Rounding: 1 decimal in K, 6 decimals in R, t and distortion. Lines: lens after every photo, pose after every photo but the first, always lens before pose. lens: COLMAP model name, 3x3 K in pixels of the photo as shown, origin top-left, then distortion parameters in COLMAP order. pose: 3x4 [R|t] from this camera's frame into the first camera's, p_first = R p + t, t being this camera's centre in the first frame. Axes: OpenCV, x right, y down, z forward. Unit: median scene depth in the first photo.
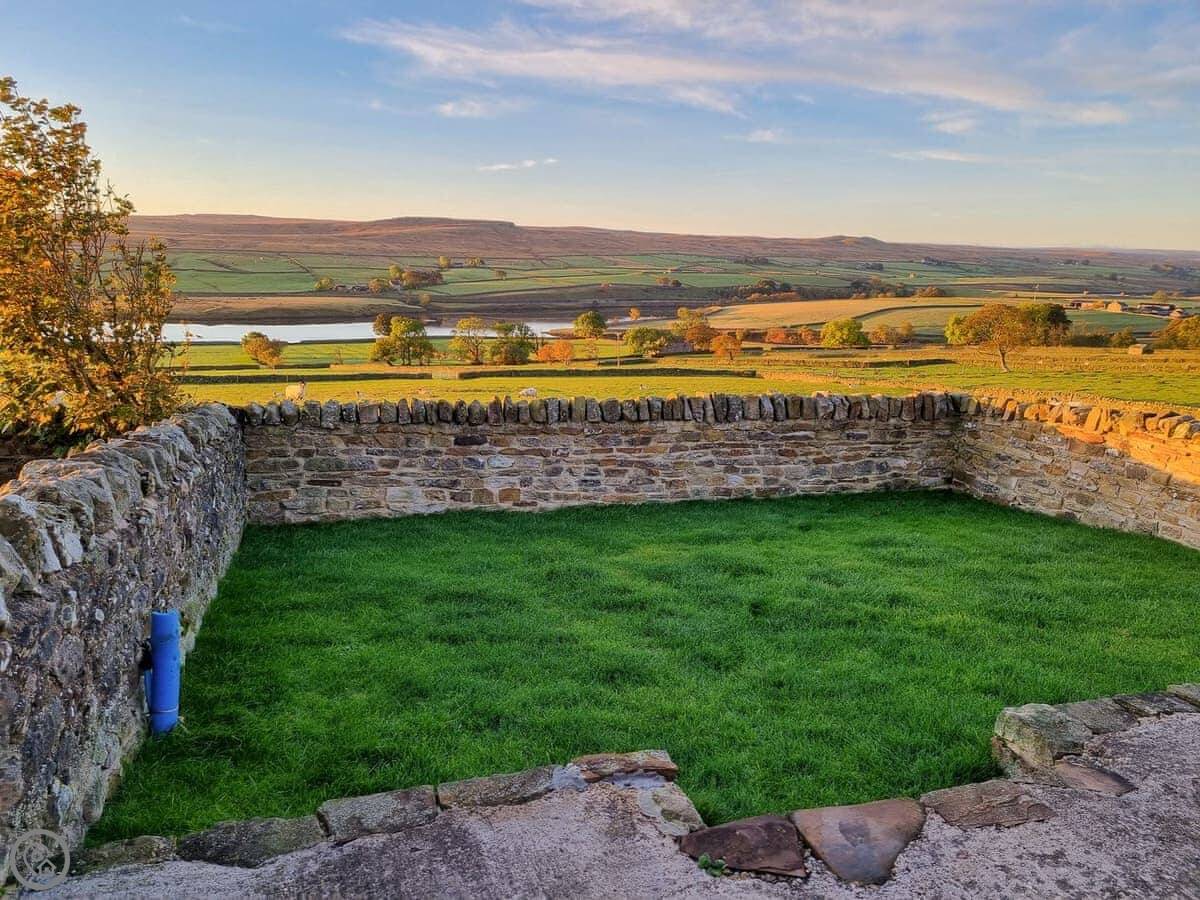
lens RADIAL K [[931.6, 0, 601.3], [0, 931.6, 454.9], [0, 0, 1]] dist [0.067148, -0.040947]
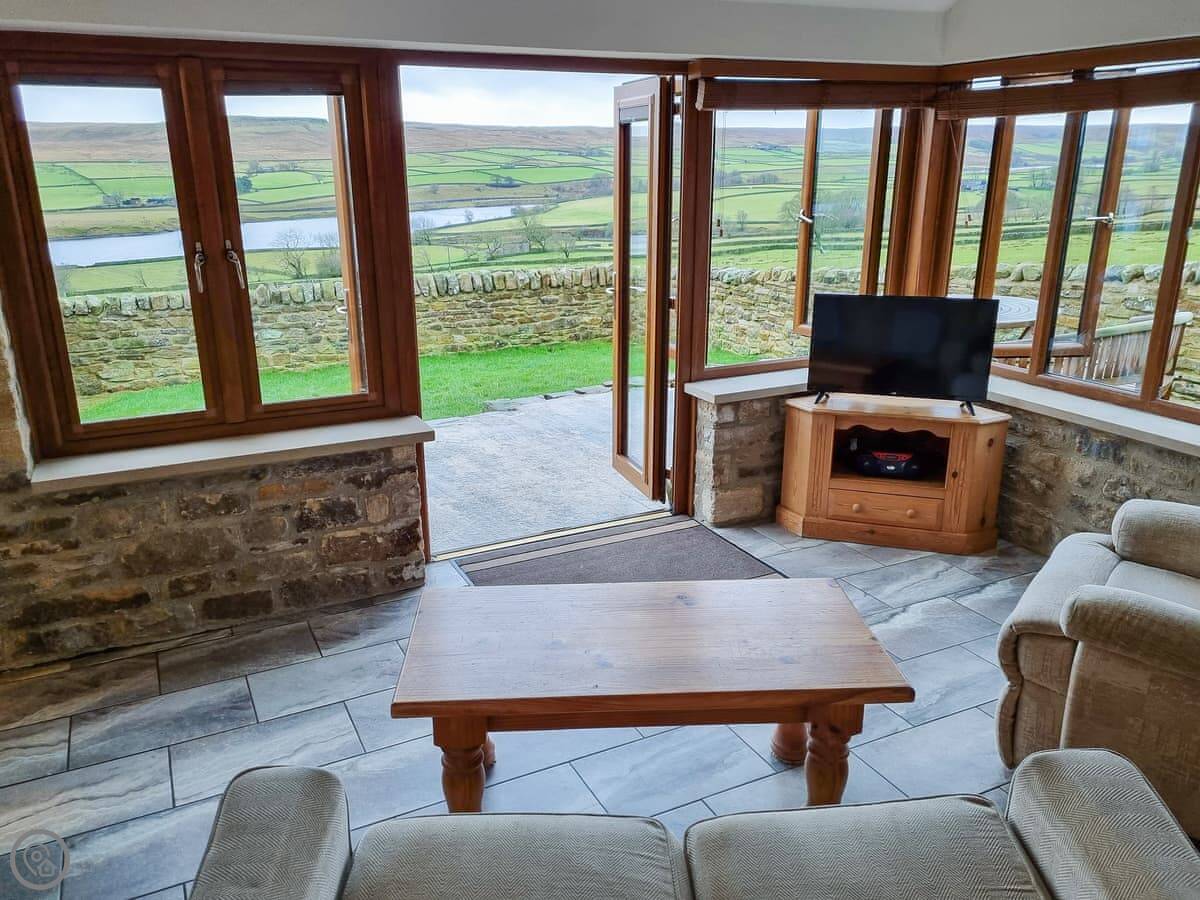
lens RADIAL K [[972.8, 0, 590.8], [0, 972.8, 460.4], [0, 0, 1]] dist [0.071748, -0.010550]
pose [[0.987635, -0.086496, 0.130748, 0.132724], [0.073435, 0.992109, 0.101619, 0.071471], [-0.138506, -0.090761, 0.986194, -0.419592]]
